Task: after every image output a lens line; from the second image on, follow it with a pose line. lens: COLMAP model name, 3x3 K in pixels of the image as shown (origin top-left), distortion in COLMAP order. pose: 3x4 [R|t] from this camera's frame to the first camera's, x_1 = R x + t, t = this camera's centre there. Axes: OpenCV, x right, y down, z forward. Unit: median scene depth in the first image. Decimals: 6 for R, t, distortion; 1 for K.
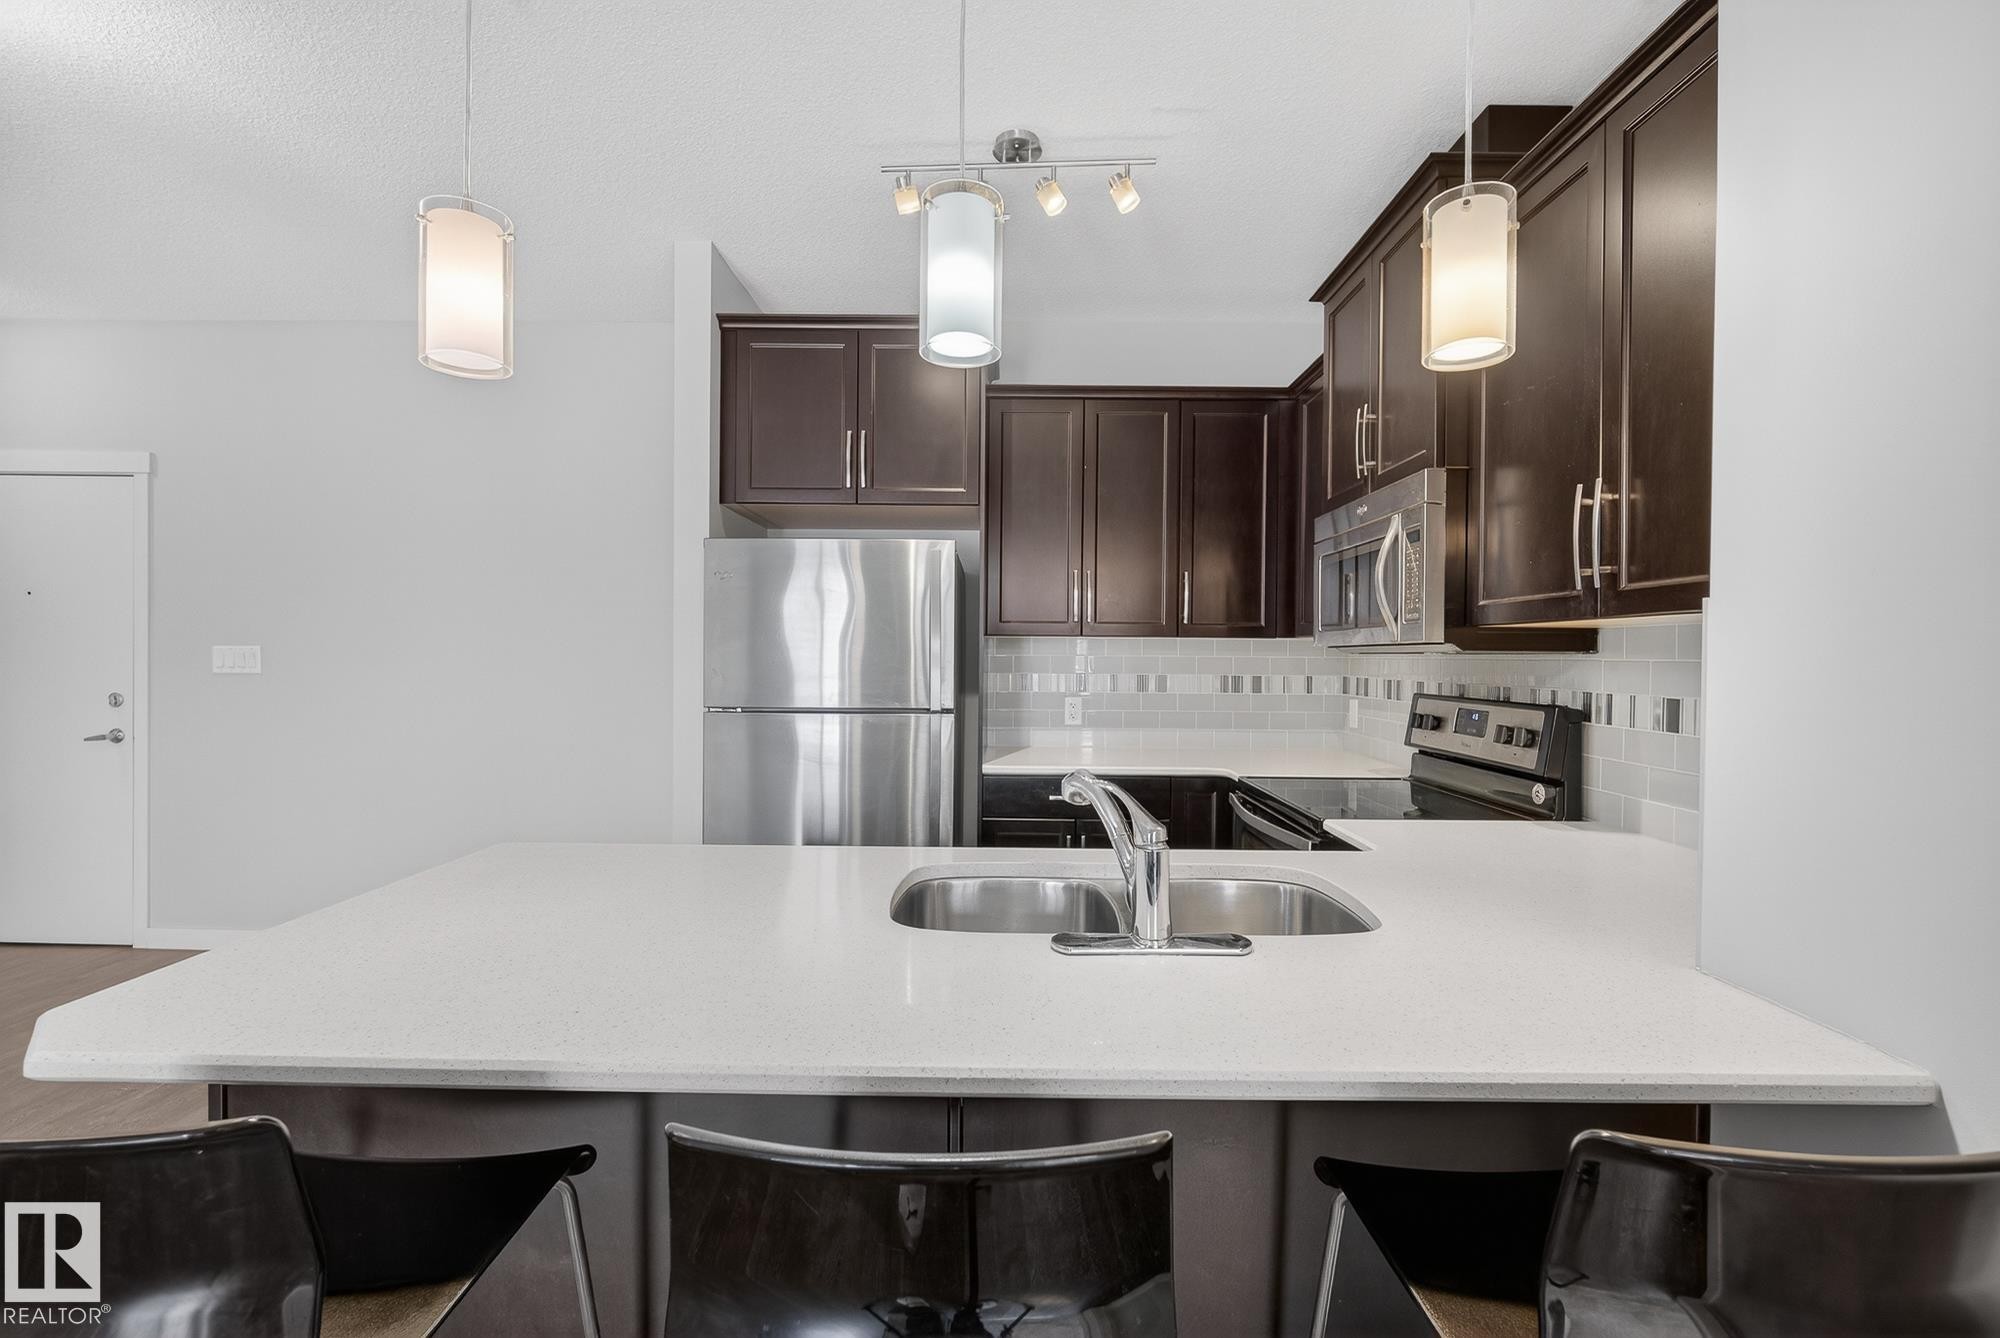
lens RADIAL K [[871.1, 0, 997.8], [0, 871.1, 664.2], [0, 0, 1]] dist [-0.001516, -0.000087]
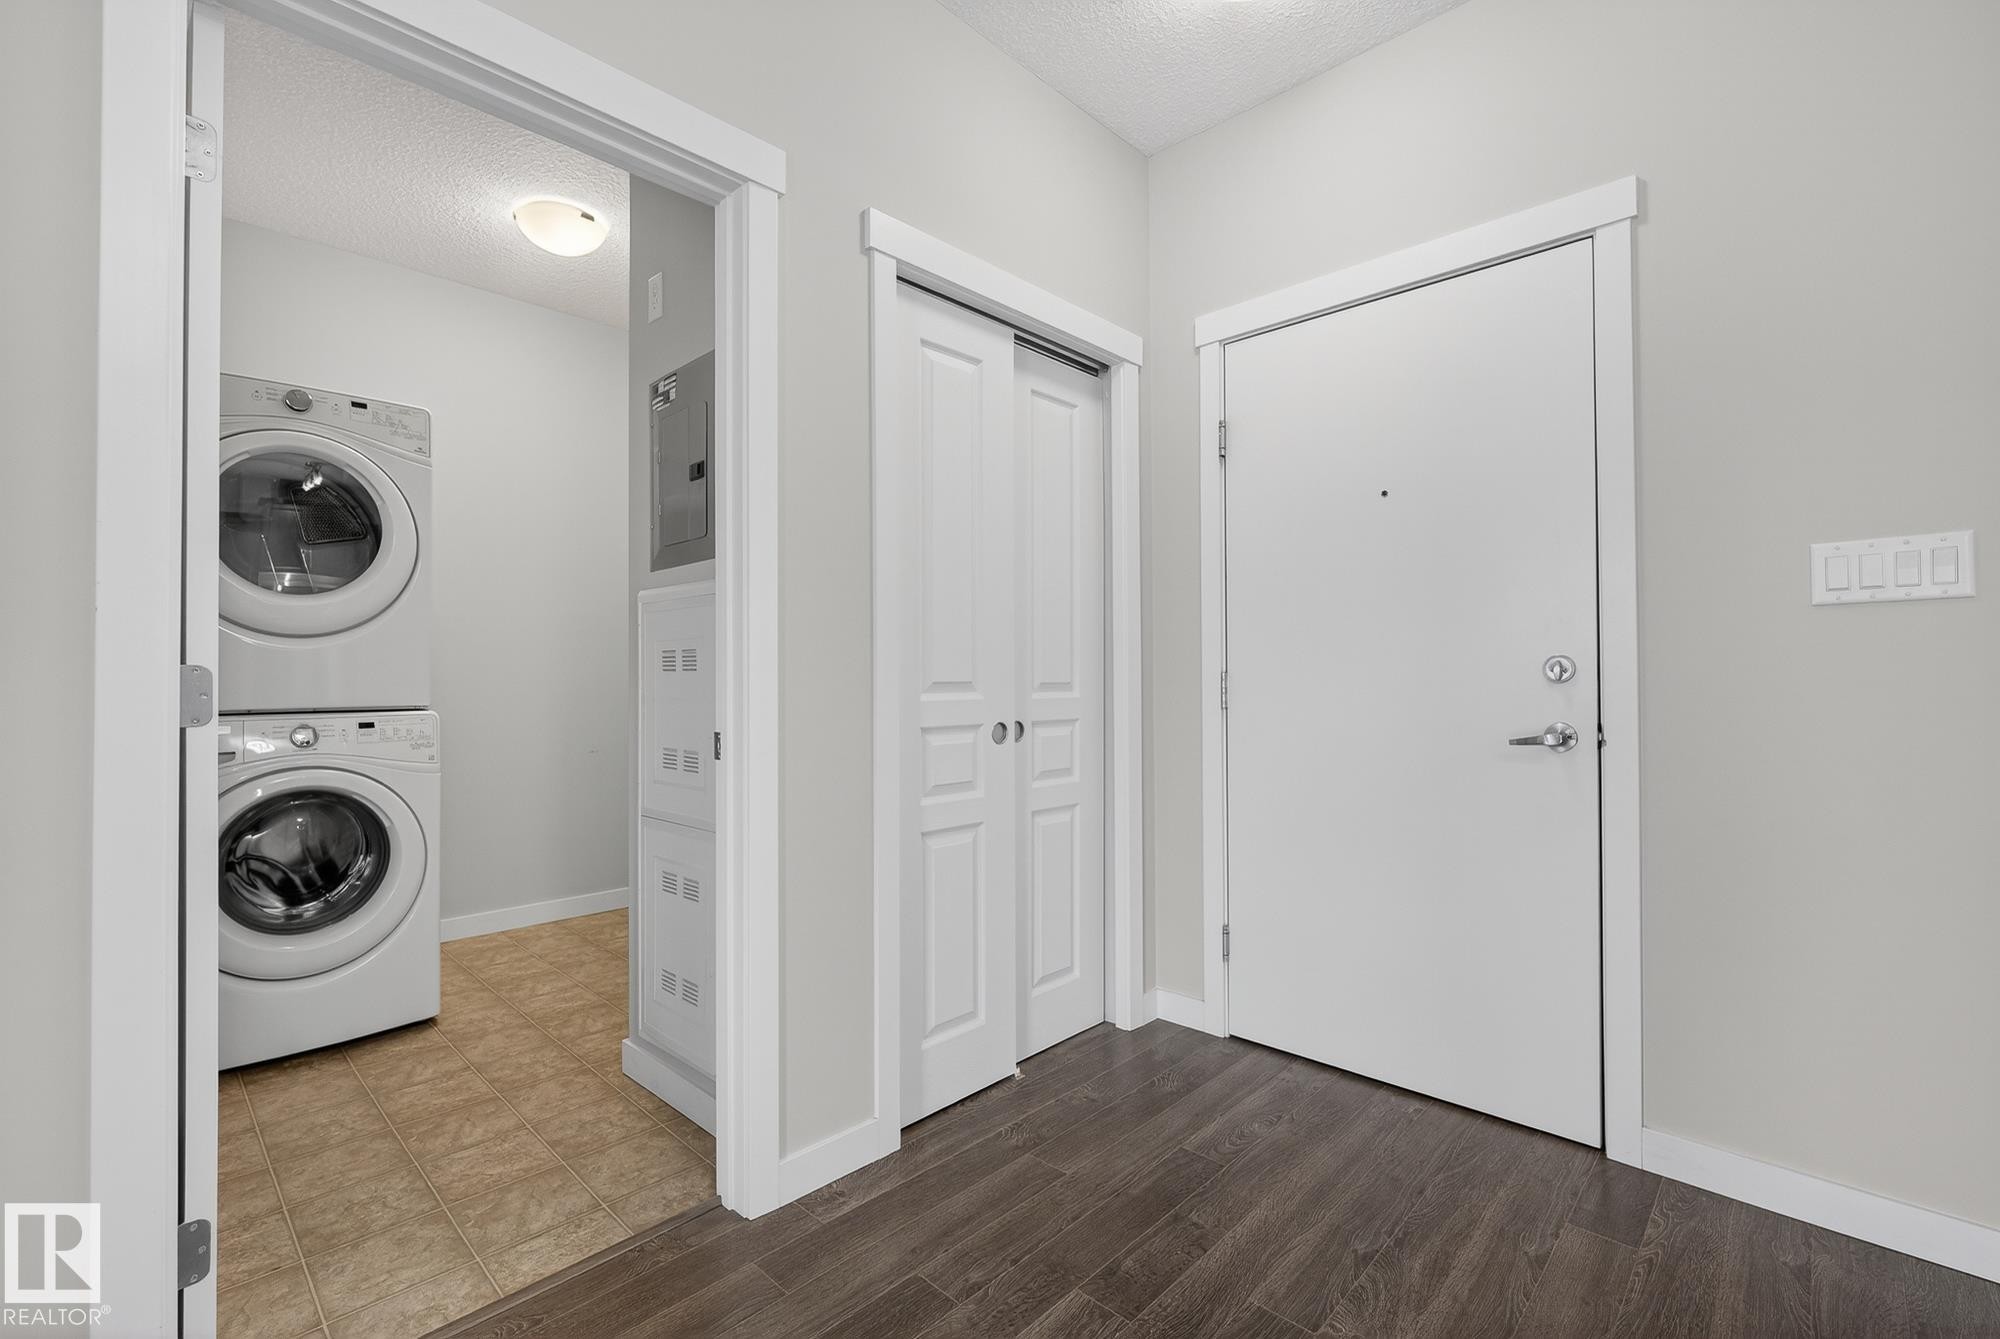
lens RADIAL K [[869.7, 0, 1005.6], [0, 869.7, 664.7], [0, 0, 1]] dist [-0.004424, -0.000669]
pose [[0.729163, -0.025283, -0.683873, -1.148708], [0.007380, 0.999550, -0.029085, 0.066280], [0.684301, 0.016161, 0.729021, 0.490581]]
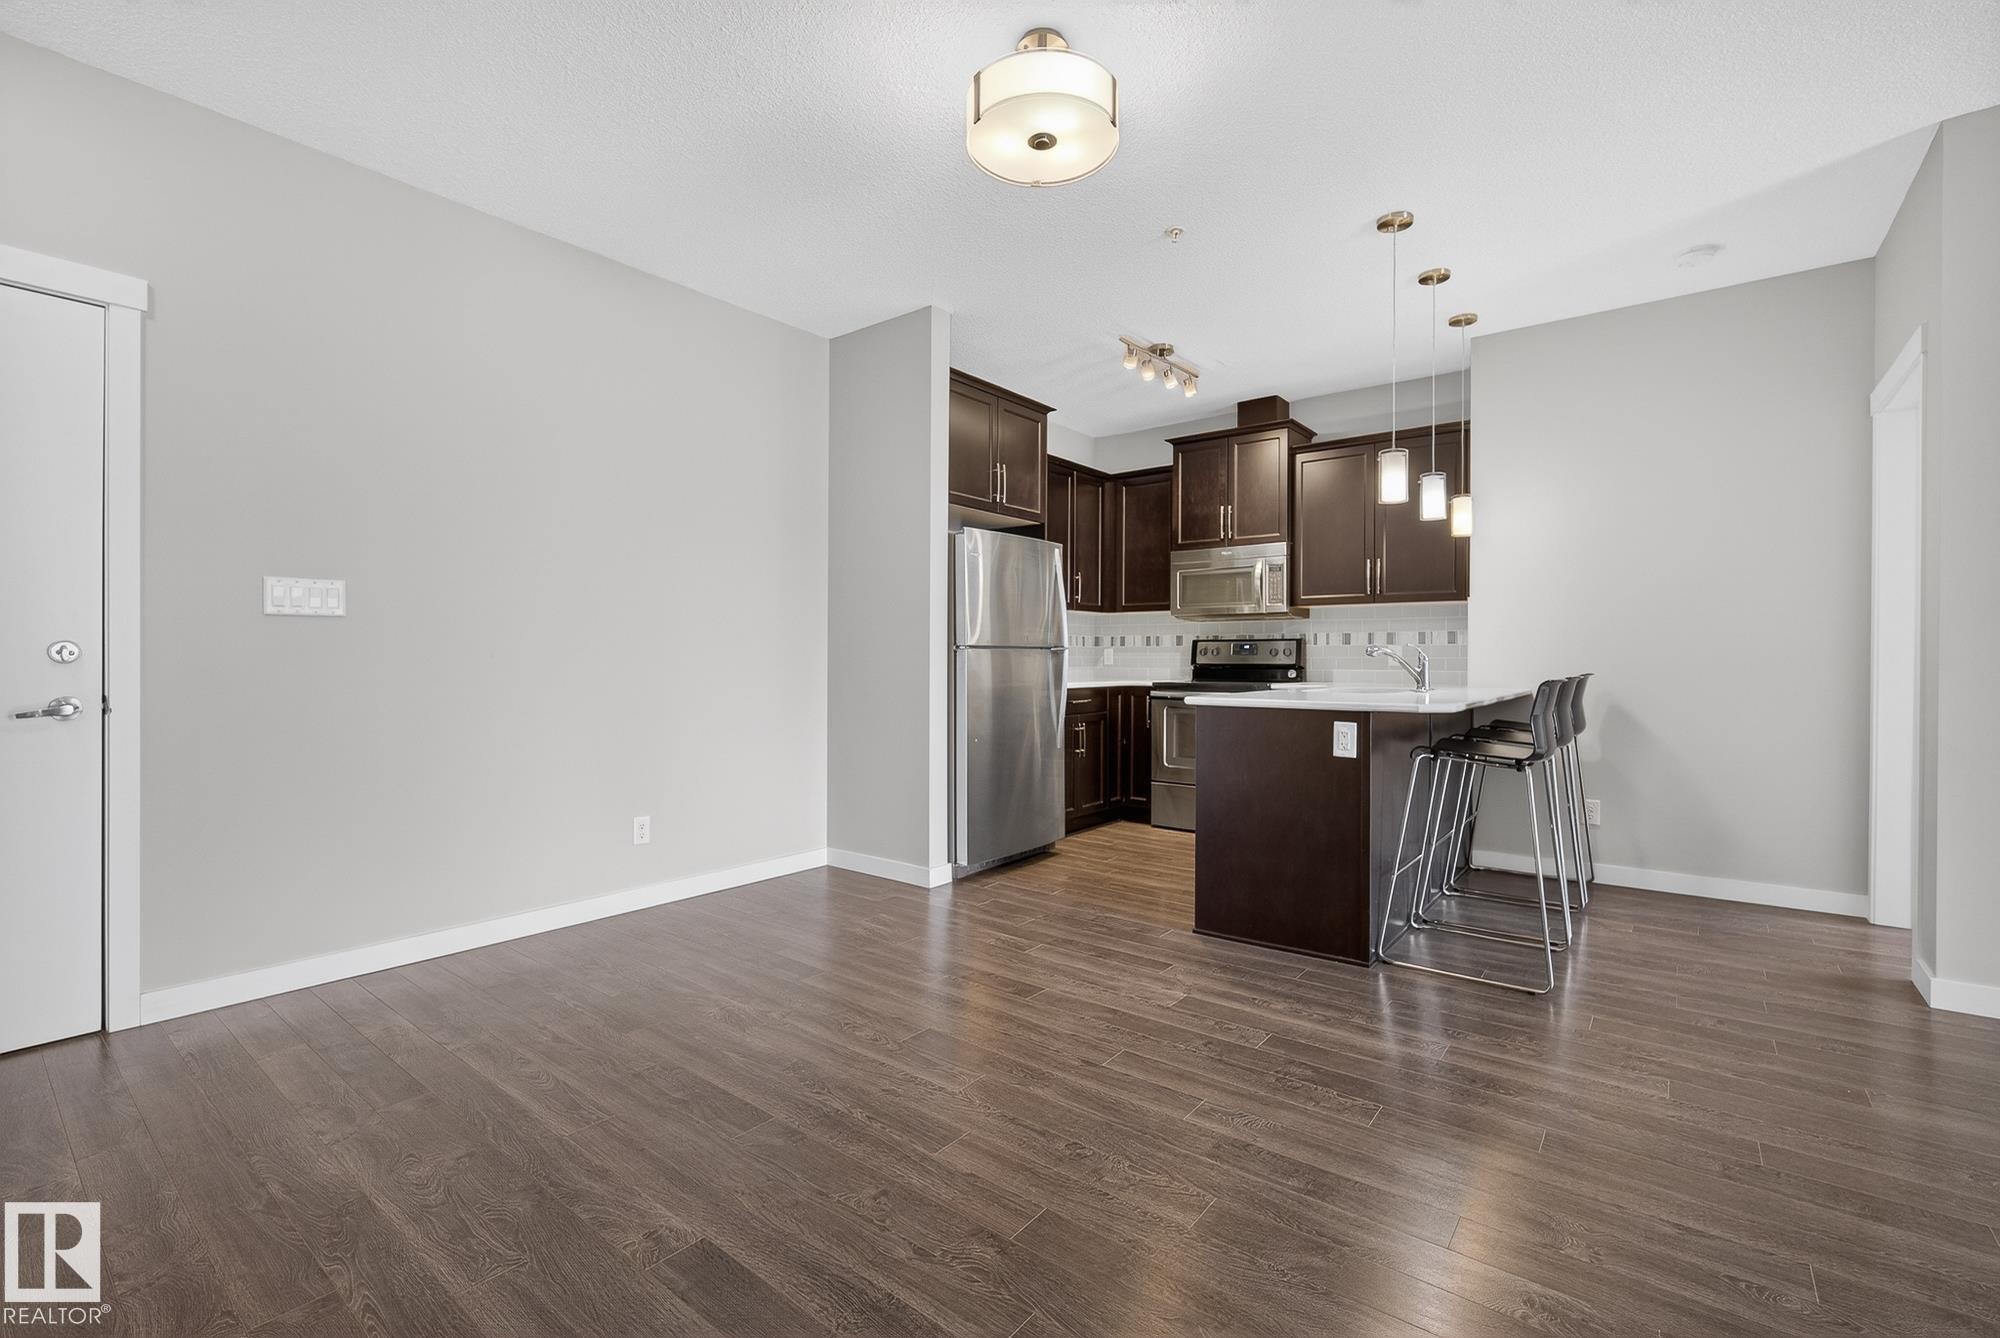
lens RADIAL K [[869.7, 0, 1005.6], [0, 869.7, 664.2], [0, 0, 1]] dist [-0.004424, -0.000669]
pose [[0.607077, -0.012695, 0.794541, -1.402279], [0.011006, 0.999911, 0.007567, 0.068274], [-0.794566, 0.004151, 0.607163, 0.090126]]
